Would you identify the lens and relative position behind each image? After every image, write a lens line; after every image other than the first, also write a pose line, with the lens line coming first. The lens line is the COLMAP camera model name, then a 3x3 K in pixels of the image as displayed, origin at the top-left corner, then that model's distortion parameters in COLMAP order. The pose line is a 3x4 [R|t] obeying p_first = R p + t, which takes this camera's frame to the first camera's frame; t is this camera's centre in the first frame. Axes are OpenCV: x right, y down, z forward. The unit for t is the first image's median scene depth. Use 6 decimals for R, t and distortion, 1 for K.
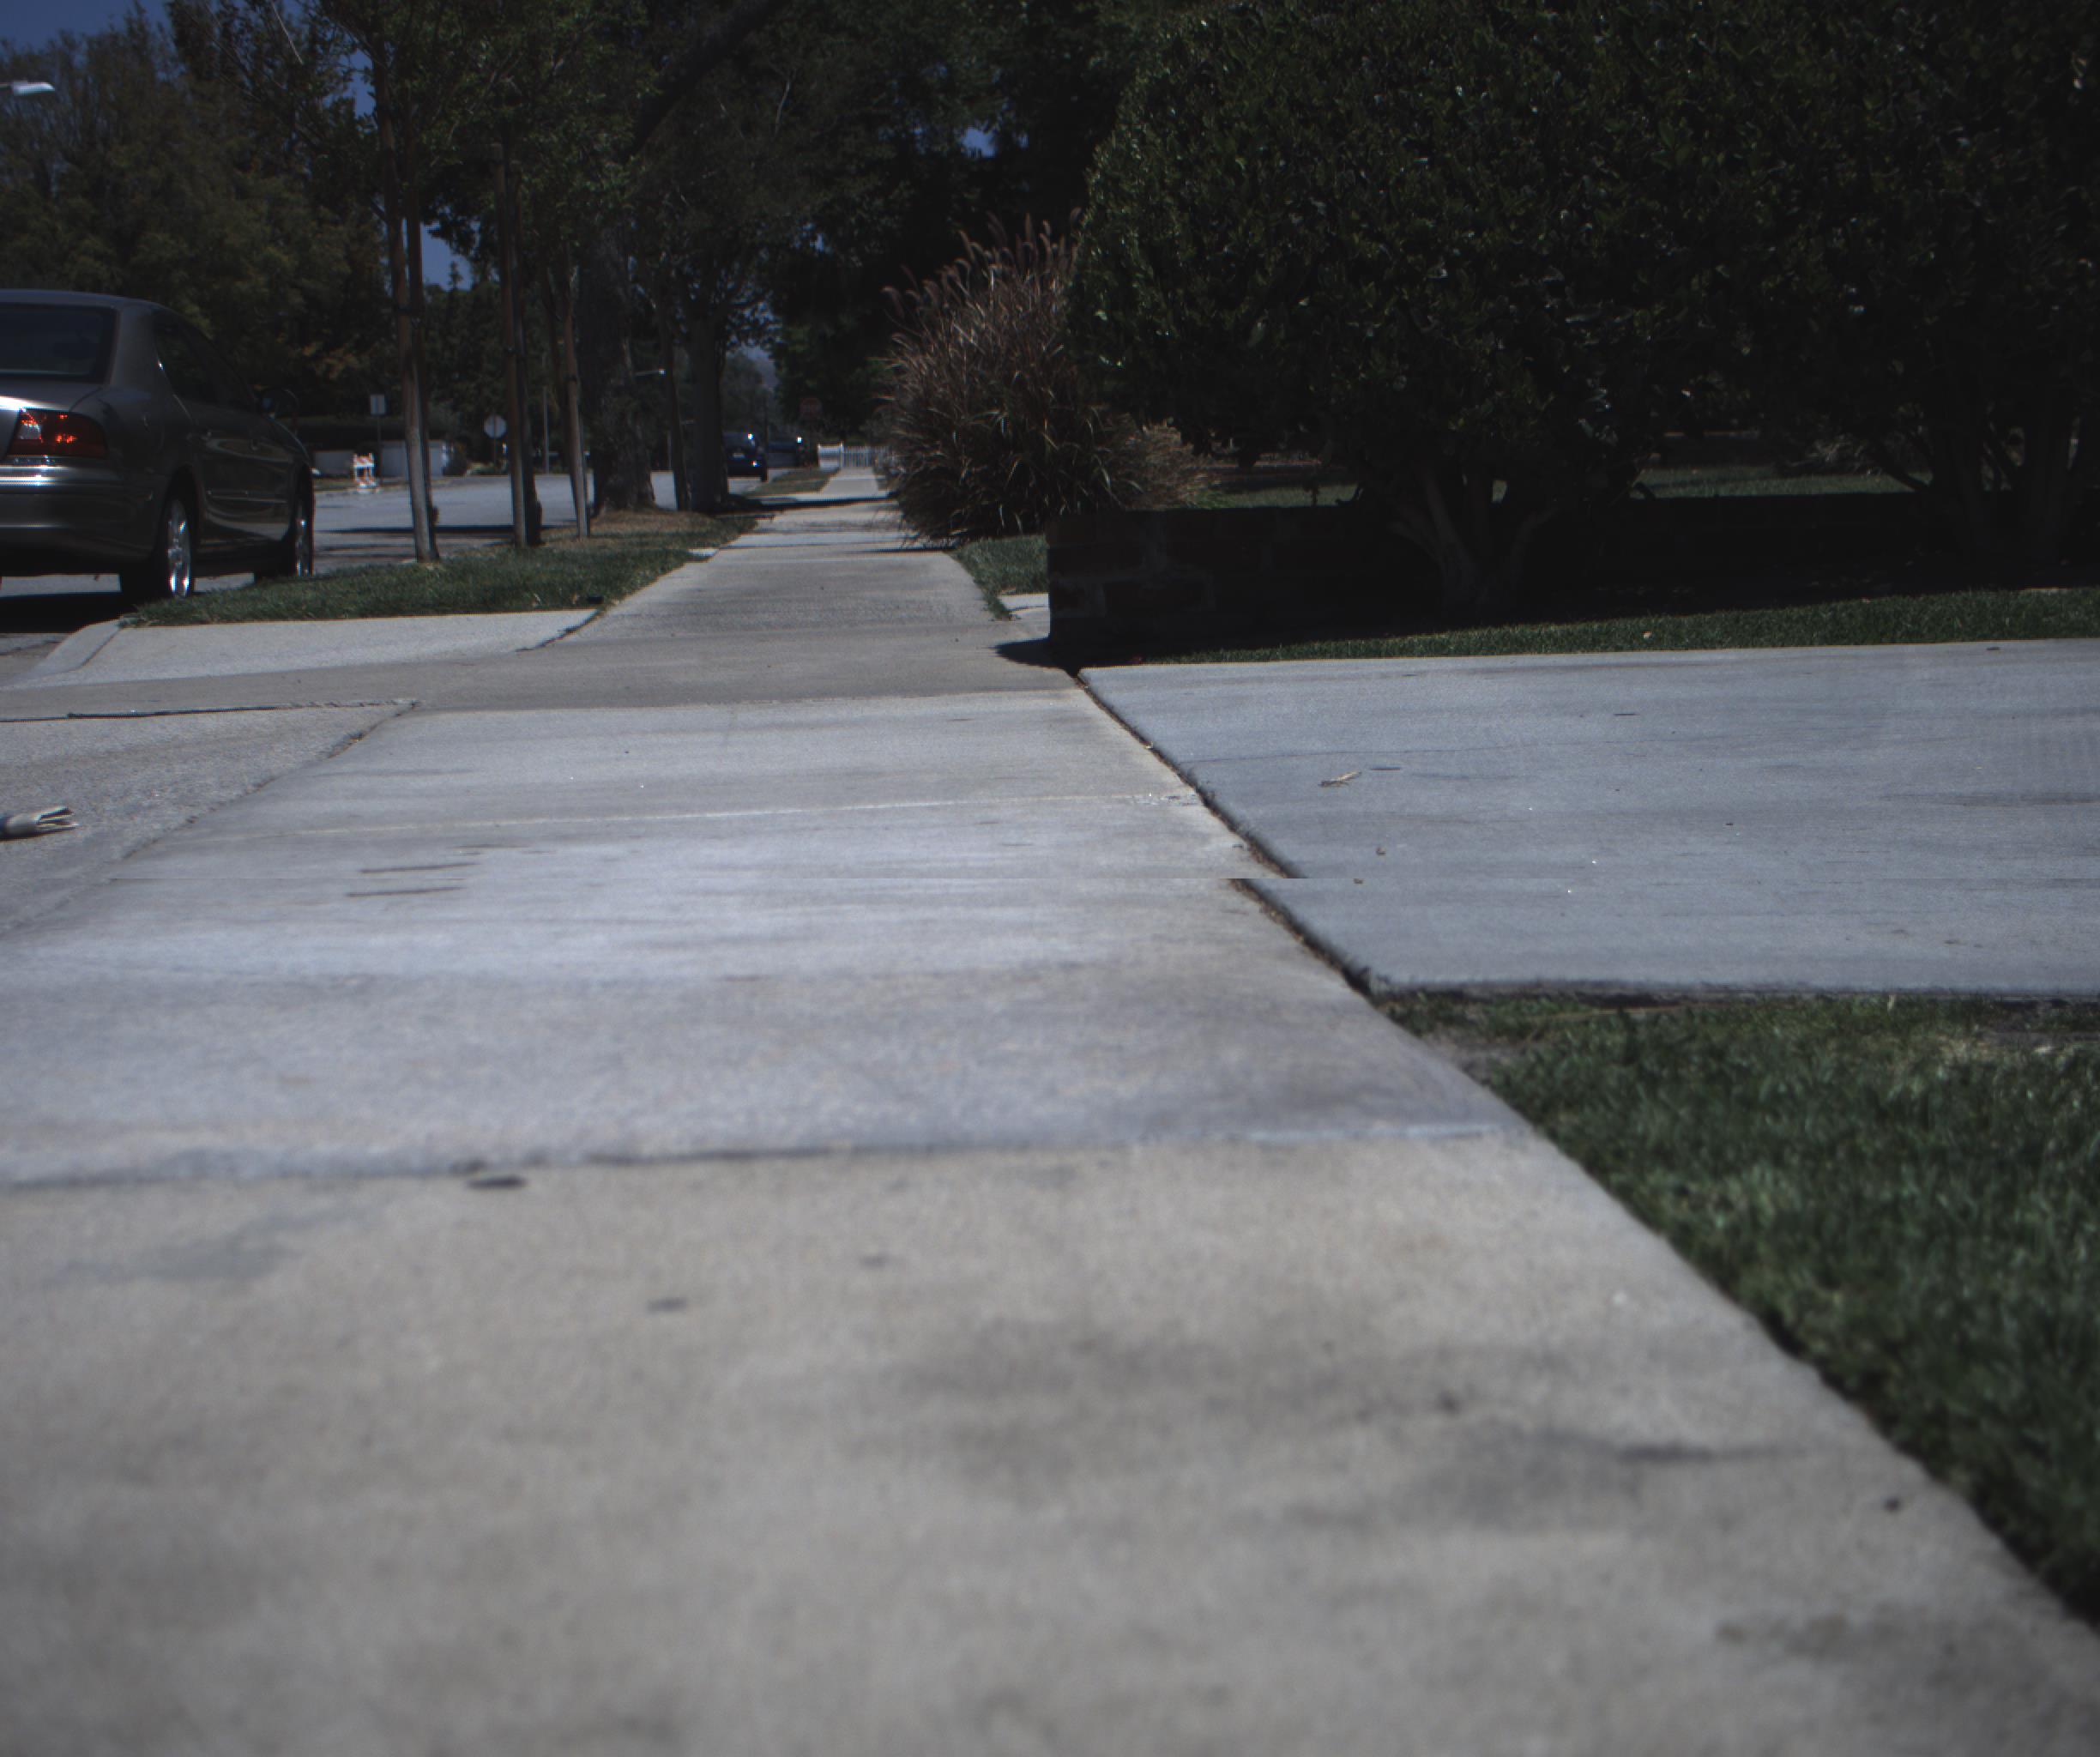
lens RADIAL K [[3926.3, 0, 1050.7], [0, 3926.3, 859.1], [0, 0, 1]] dist [-0.185271, 0.905940]
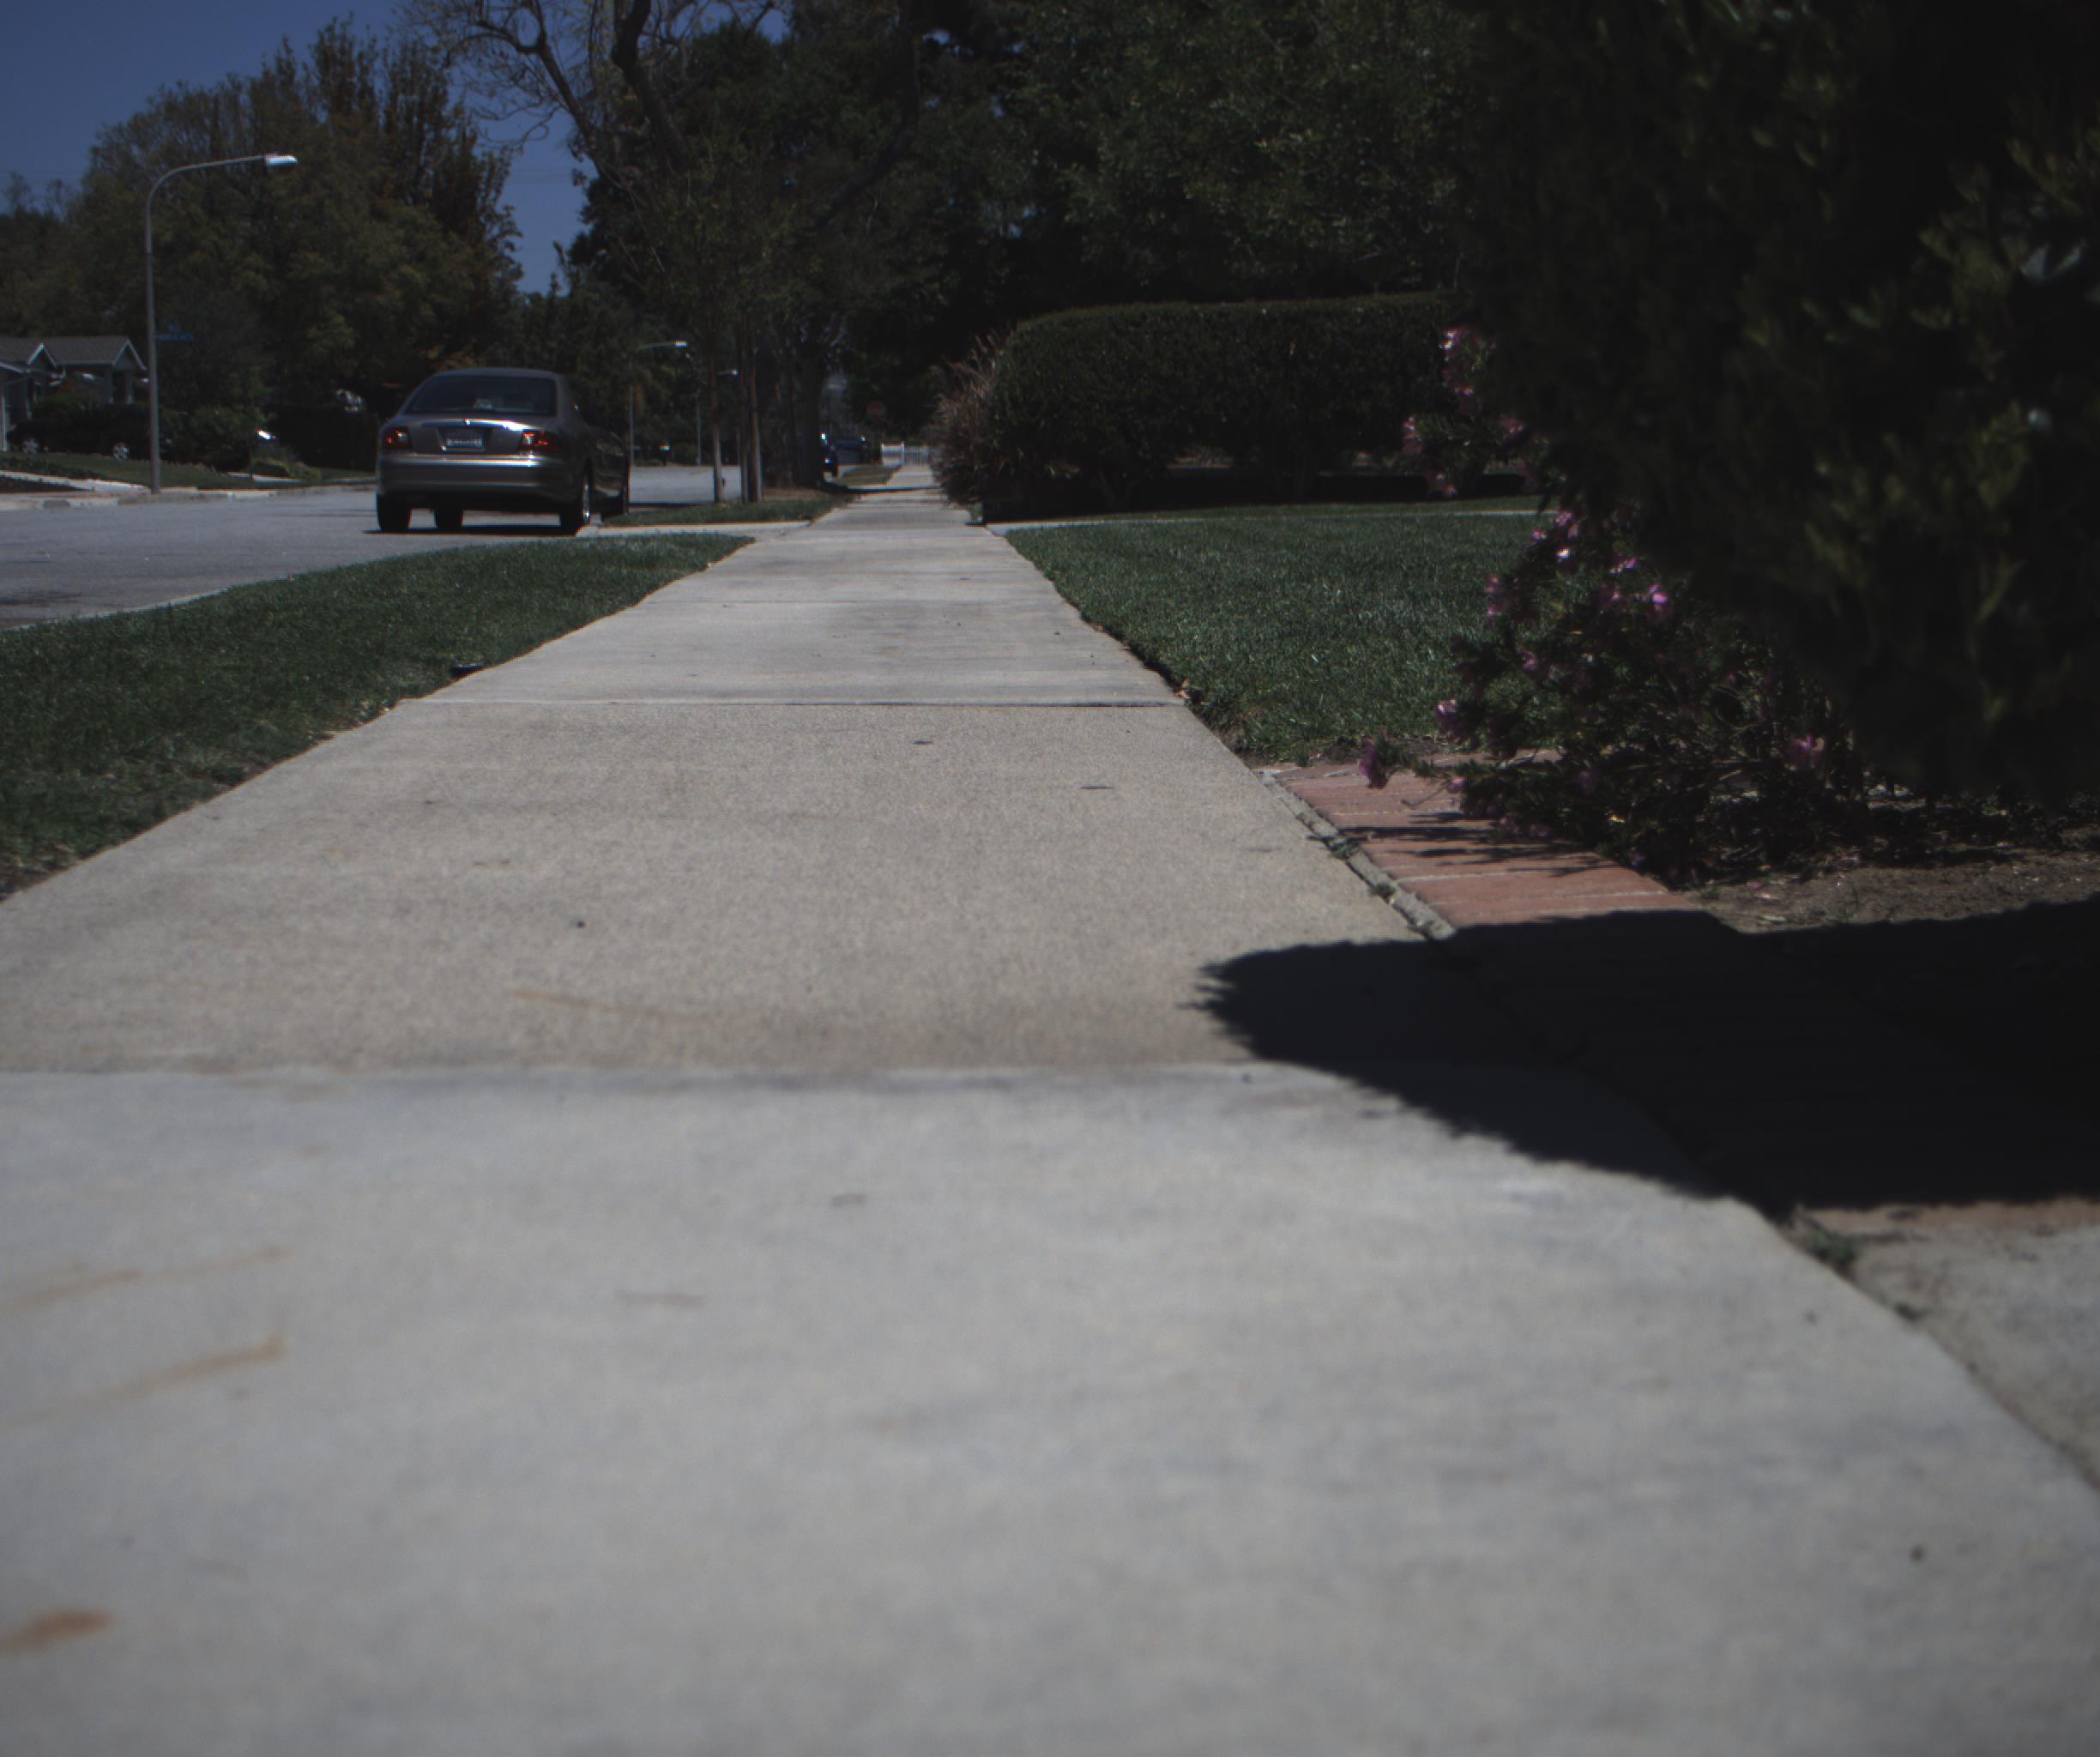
lens RADIAL K [[3926.3, 0, 1050.7], [0, 3926.3, 859.1], [0, 0, 1]] dist [-0.185271, 0.905940]
pose [[0.999771, 0.016783, -0.013259, 0.028502], [-0.016785, 0.999859, 0.000002, 0.060488], [0.013257, 0.000221, 0.999912, -0.599779]]
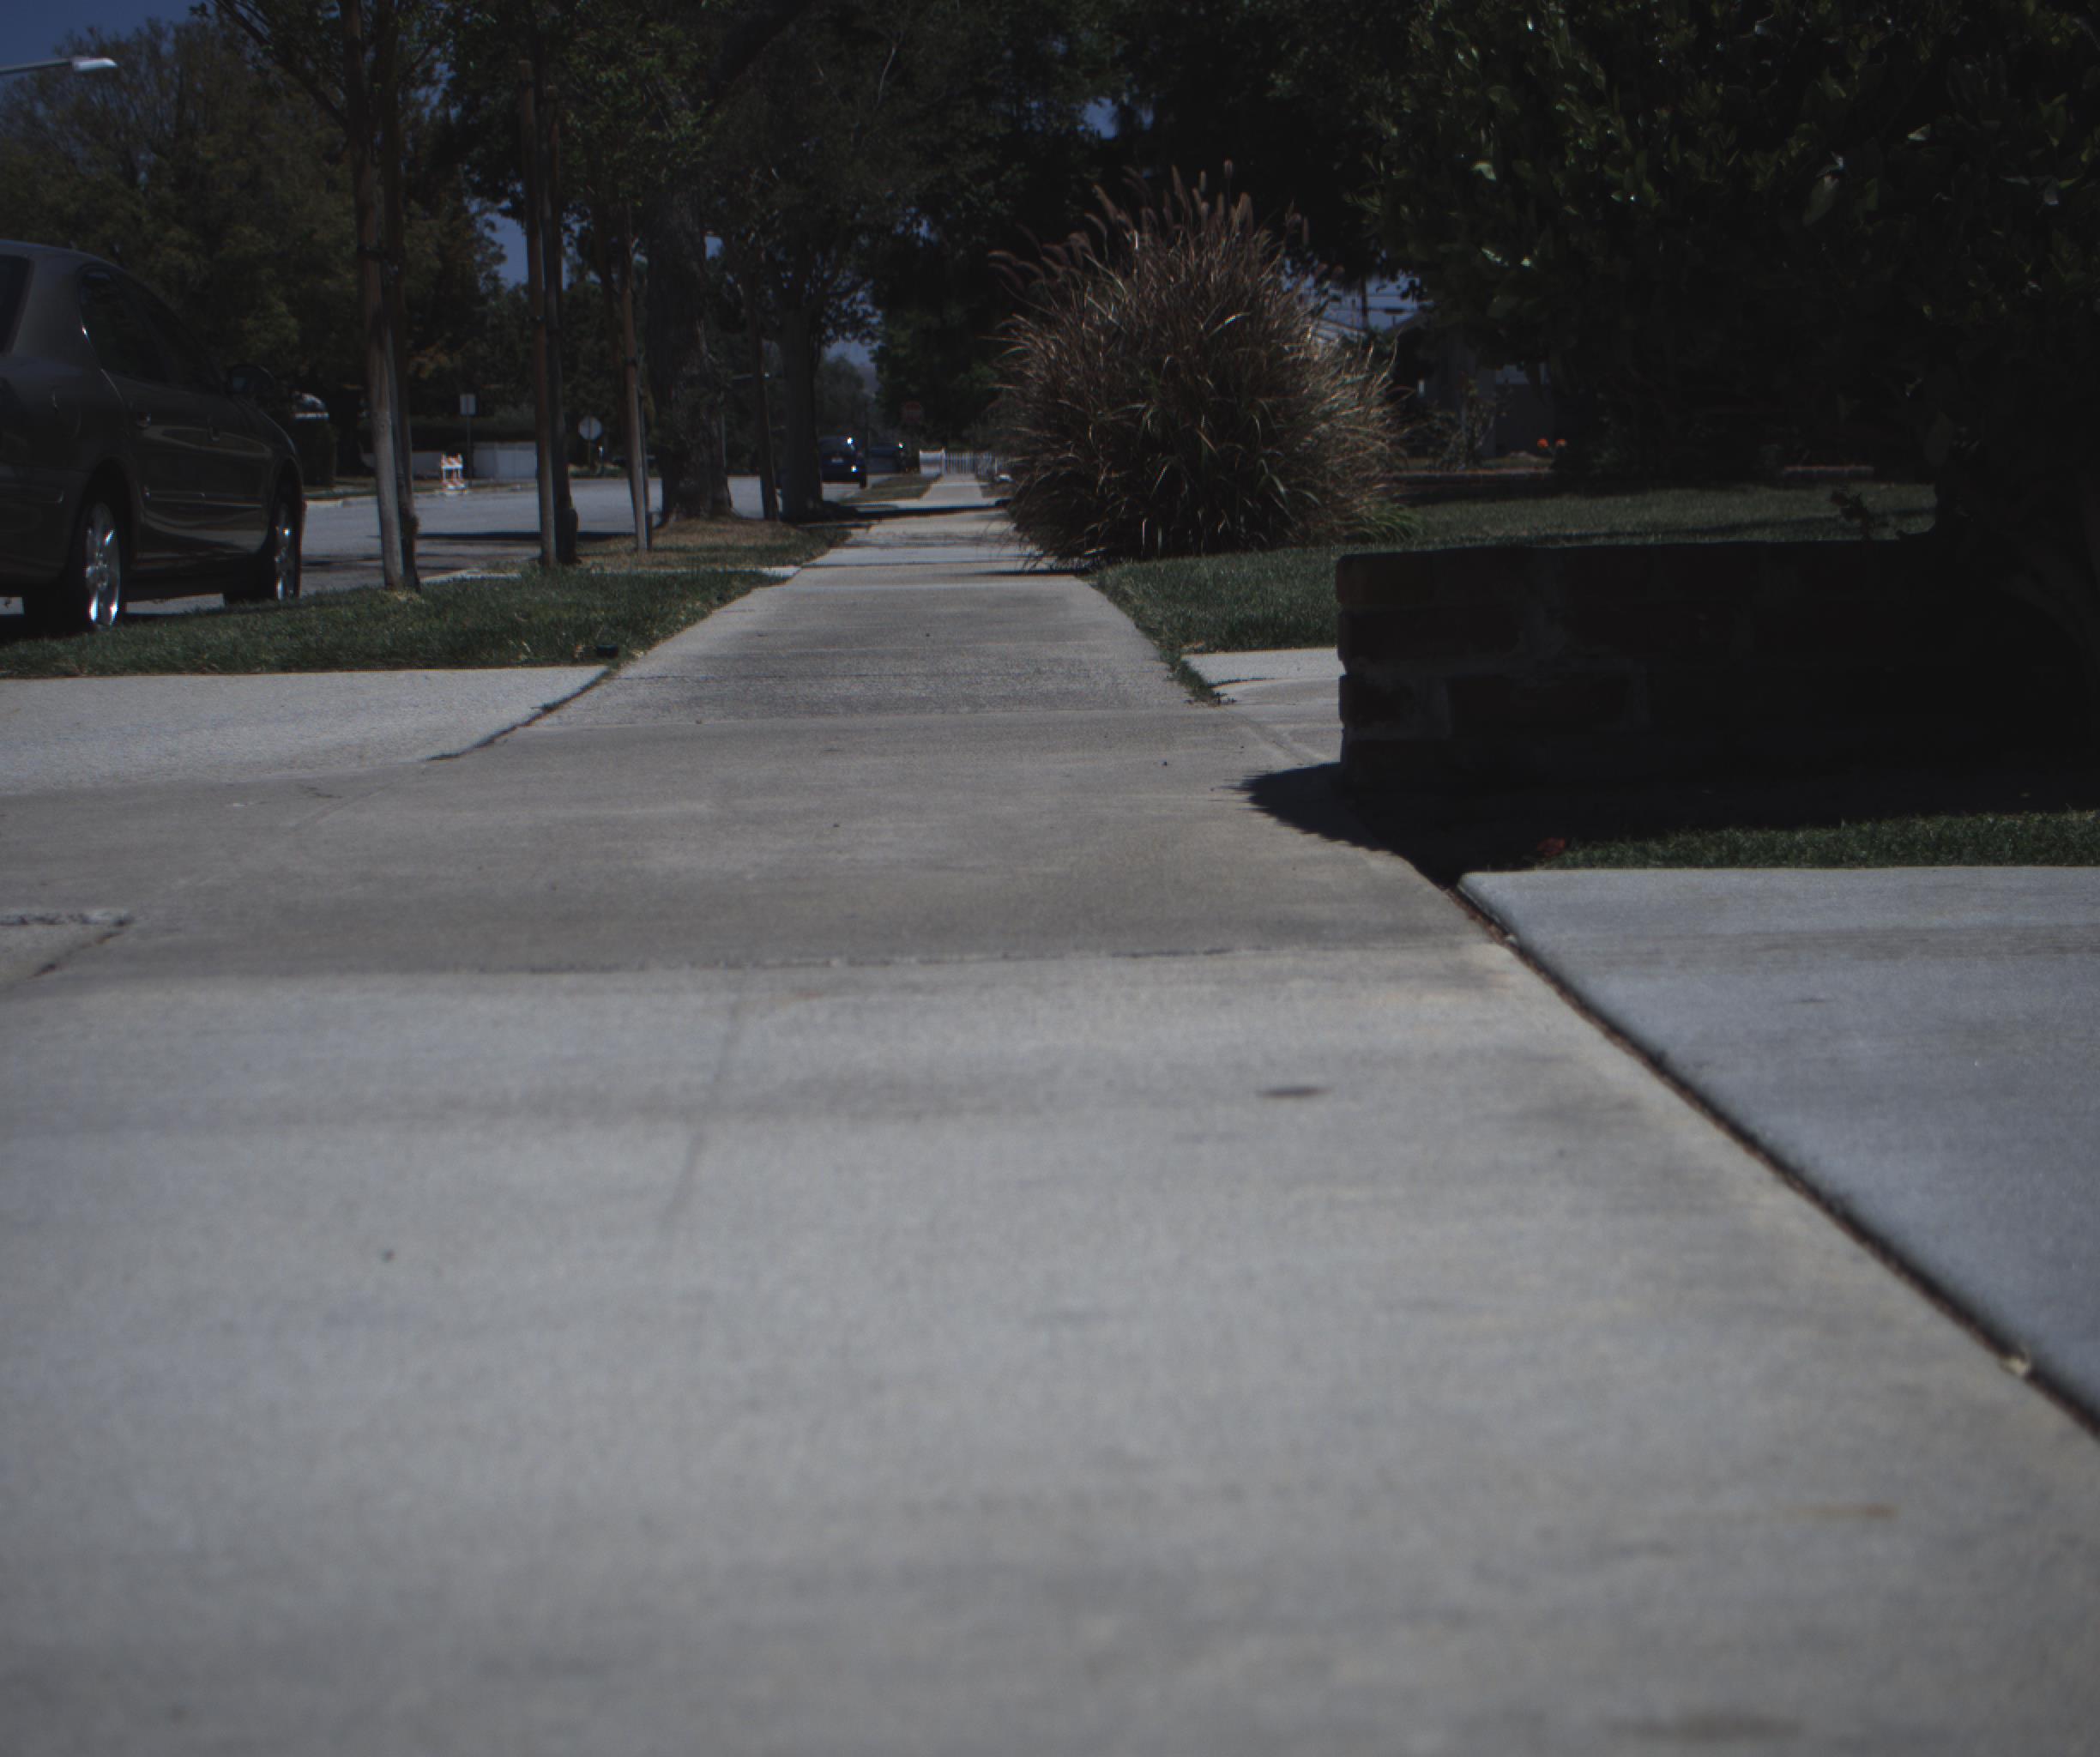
lens RADIAL K [[3926.3, 0, 1050.7], [0, 3926.3, 859.1], [0, 0, 1]] dist [-0.185271, 0.905940]
pose [[0.999629, 0.011926, -0.024478, -0.008135], [-0.011978, 0.999926, -0.001989, -0.012423], [0.024453, 0.002281, 0.999698, 0.129374]]
